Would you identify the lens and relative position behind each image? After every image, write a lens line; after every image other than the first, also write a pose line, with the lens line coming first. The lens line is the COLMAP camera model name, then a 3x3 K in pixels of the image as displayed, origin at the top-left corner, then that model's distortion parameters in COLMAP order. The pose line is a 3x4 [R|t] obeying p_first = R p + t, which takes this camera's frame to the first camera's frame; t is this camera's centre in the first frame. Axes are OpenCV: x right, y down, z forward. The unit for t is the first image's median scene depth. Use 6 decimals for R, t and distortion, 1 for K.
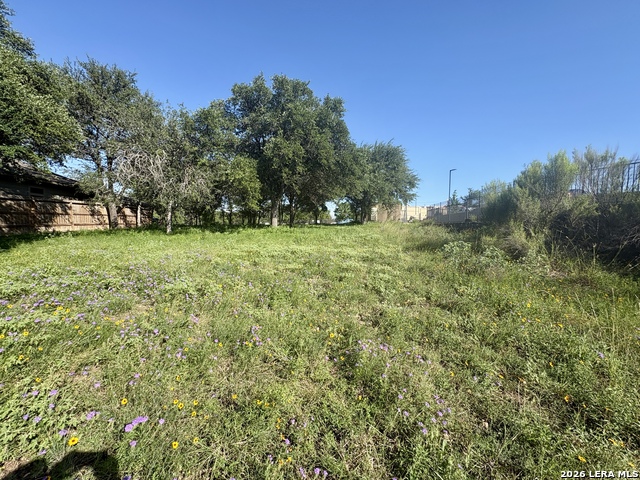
lens RADIAL K [[255.2, 0, 320.0], [0, 255.2, 238.0], [0, 0, 1]] dist [0.001601, -0.000265]
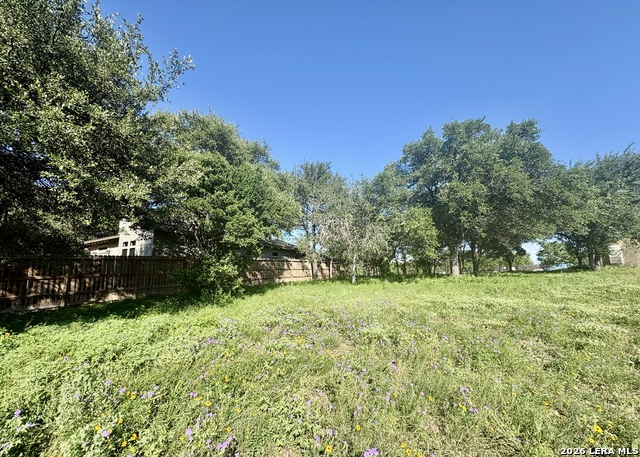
lens RADIAL K [[255.1, 0, 320.5], [0, 255.1, 238.9], [0, 0, 1]] dist [0.000495, 0.000670]
pose [[0.797967, -0.104154, -0.593633, -0.017358], [-0.011485, 0.982148, -0.187759, 0.003547], [0.602591, 0.156643, 0.782526, -0.015377]]
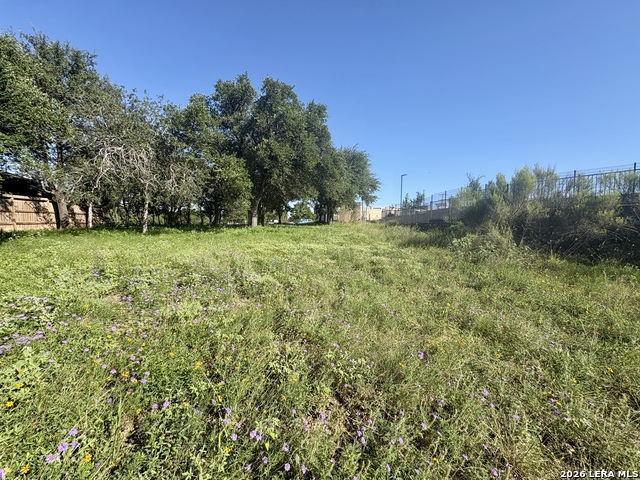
lens RADIAL K [[255.2, 0, 320.3], [0, 255.2, 237.5], [0, 0, 1]] dist [0.001601, -0.000265]
pose [[0.981629, -0.007591, 0.190646, -0.177061], [0.007967, 0.999968, -0.001206, 0.003561], [-0.190631, 0.002703, 0.981658, -0.040520]]
